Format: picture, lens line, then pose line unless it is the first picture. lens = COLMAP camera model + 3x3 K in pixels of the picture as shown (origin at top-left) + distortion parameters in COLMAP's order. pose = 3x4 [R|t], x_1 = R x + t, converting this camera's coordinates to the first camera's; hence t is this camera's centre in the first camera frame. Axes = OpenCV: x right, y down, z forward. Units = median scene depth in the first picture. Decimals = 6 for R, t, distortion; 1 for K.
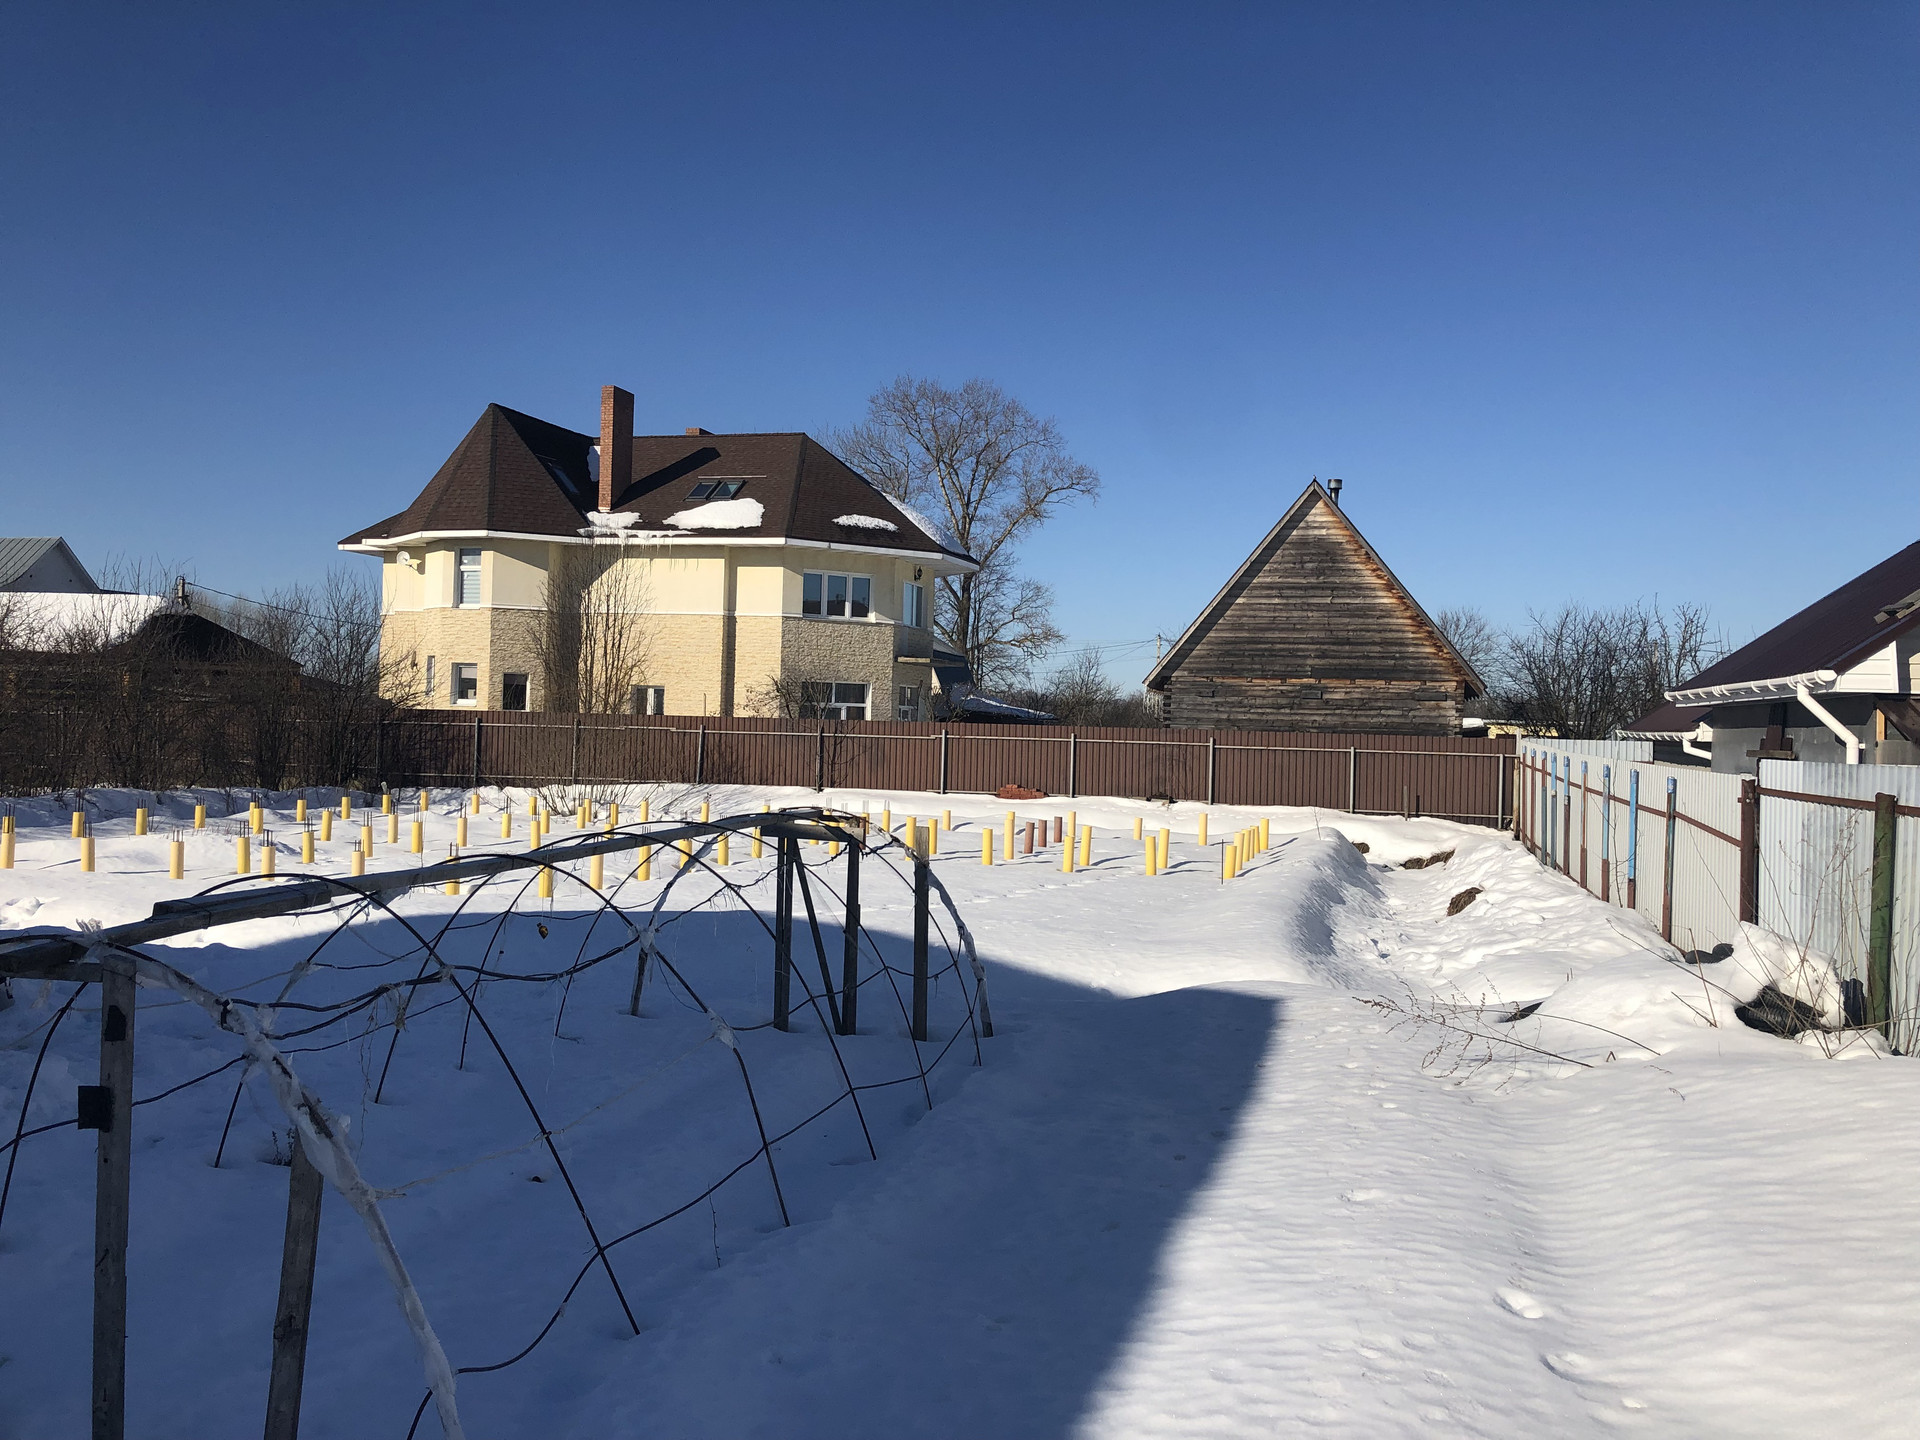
lens RADIAL K [[1553.6, 0, 953.3], [0, 1553.6, 704.5], [0, 0, 1]] dist [0.117871, -0.311095]
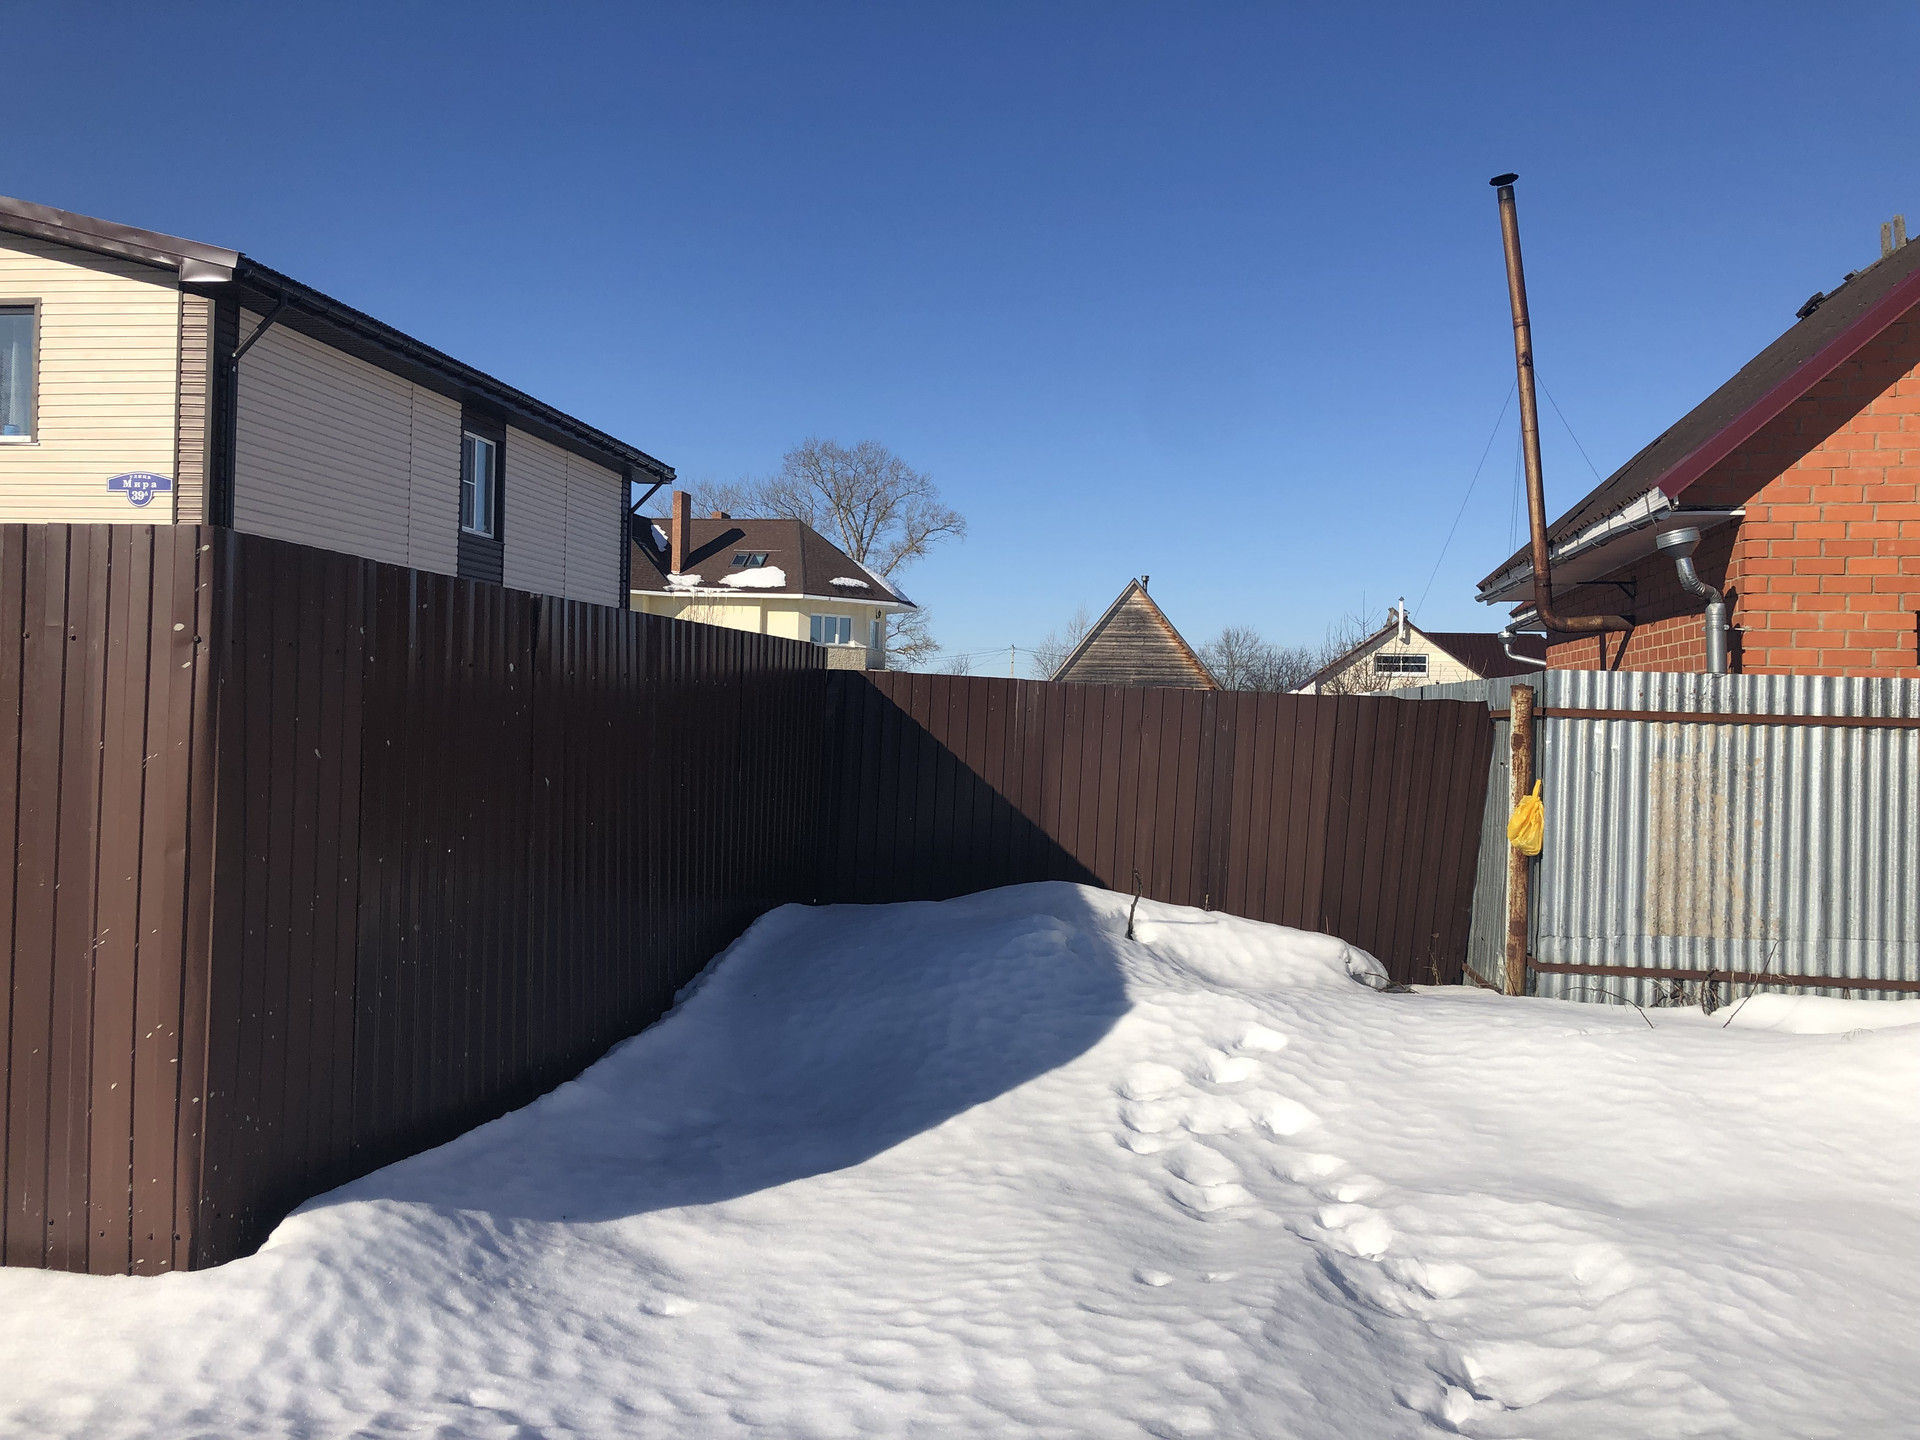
lens RADIAL K [[1553.6, 0, 953.3], [0, 1553.6, 704.5], [0, 0, 1]] dist [0.117871, -0.311095]
pose [[0.993367, -0.002470, 0.114957, -0.187587], [0.002041, 0.999991, 0.003851, -0.002264], [-0.114965, -0.003591, 0.993363, -0.778567]]
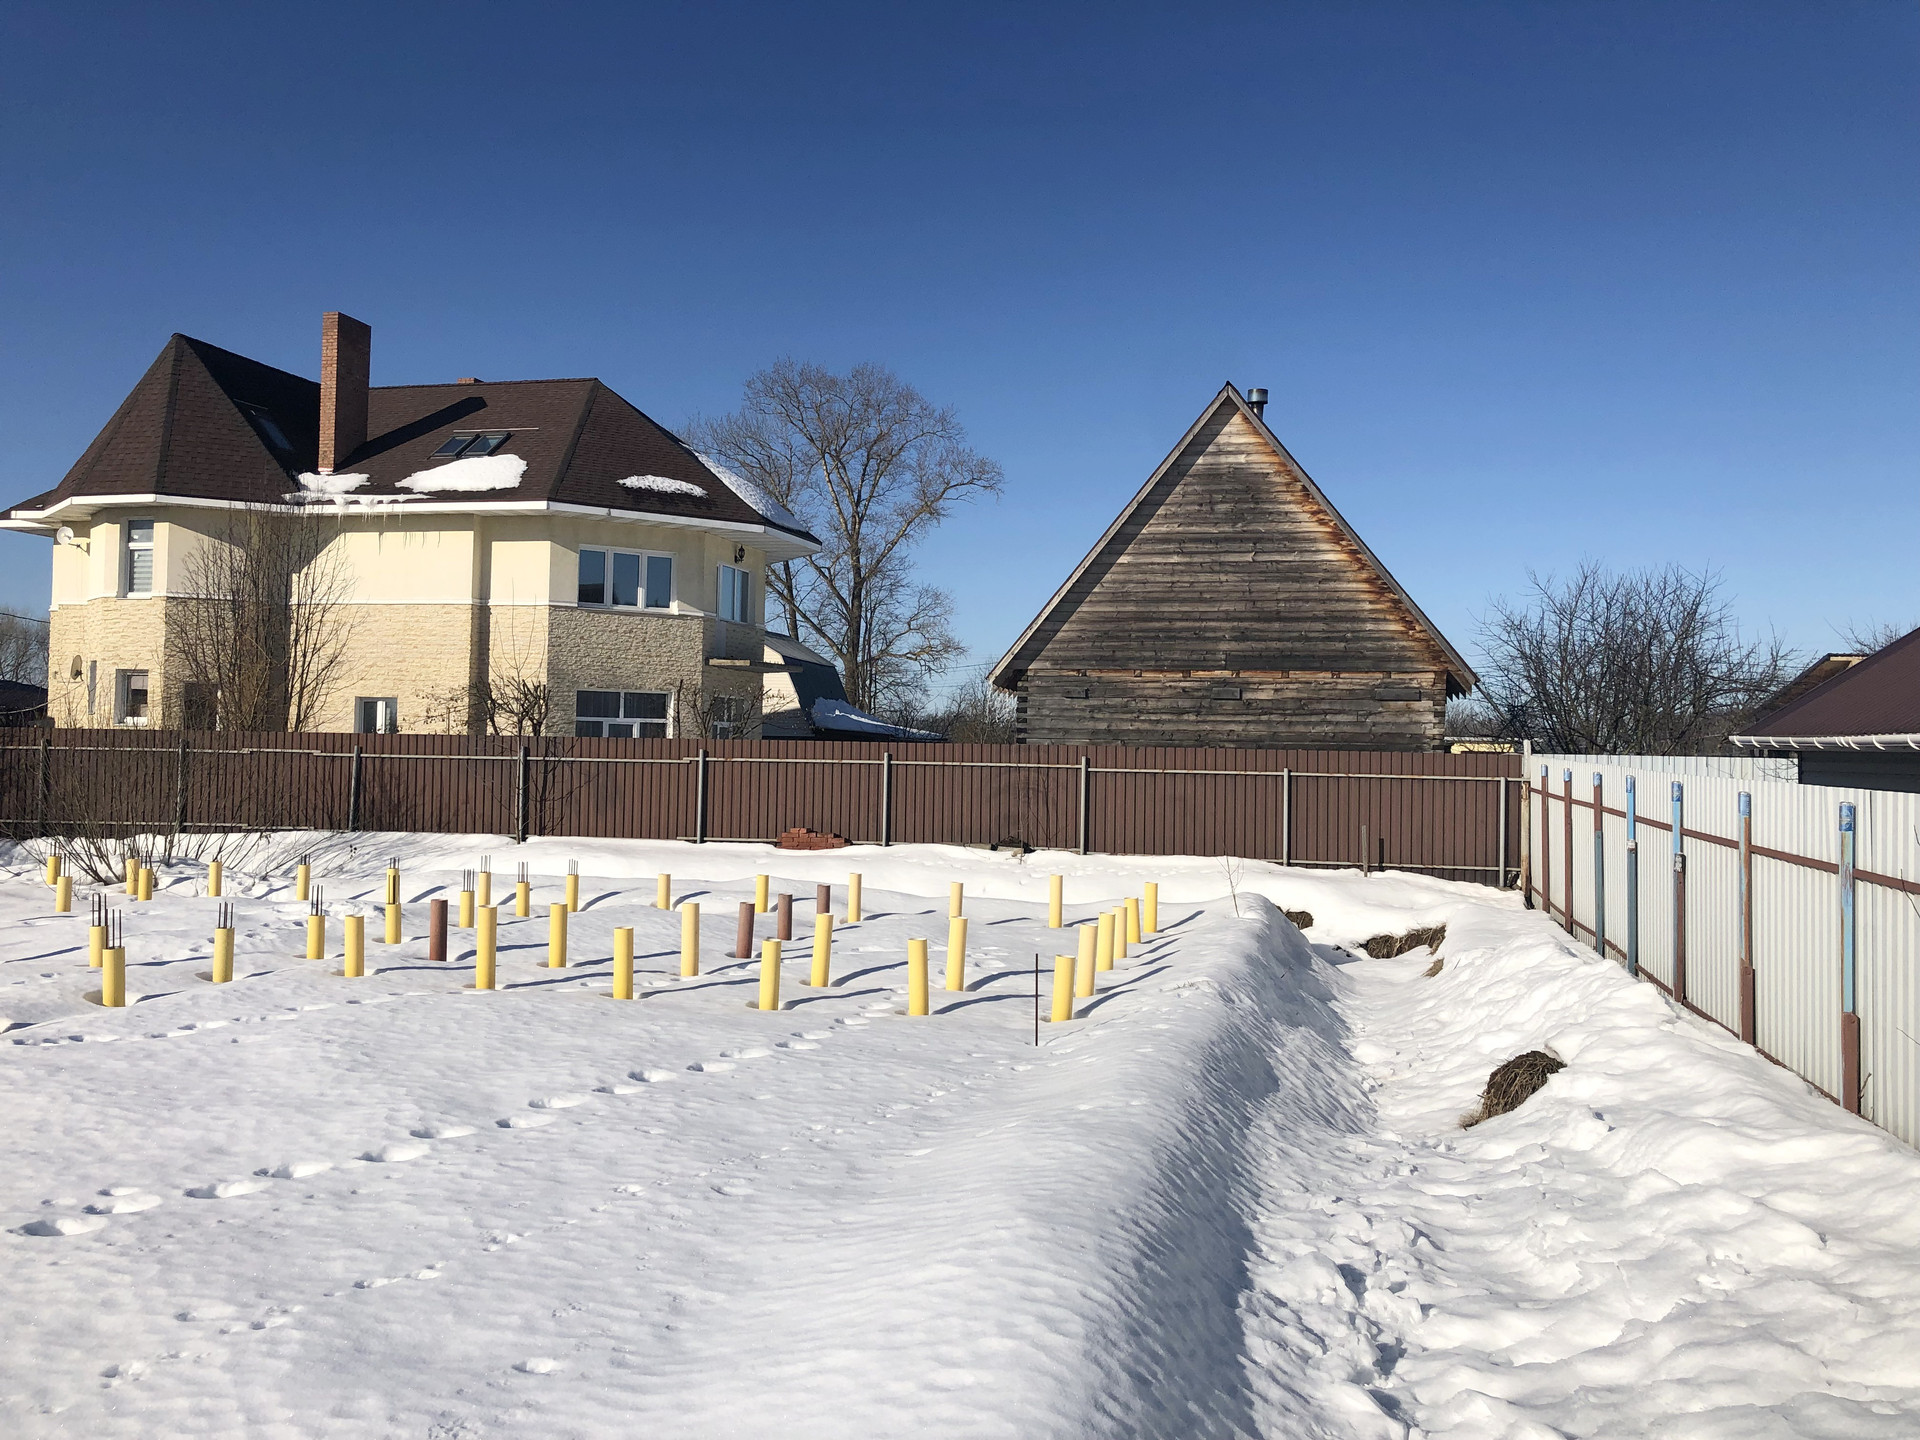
lens RADIAL K [[1553.6, 0, 953.3], [0, 1553.6, 704.5], [0, 0, 1]] dist [0.117871, -0.311095]
pose [[0.999092, -0.007491, 0.041944, 0.077937], [0.008164, 0.999841, -0.015883, 0.008349], [-0.041818, 0.016211, 0.998994, 0.309595]]
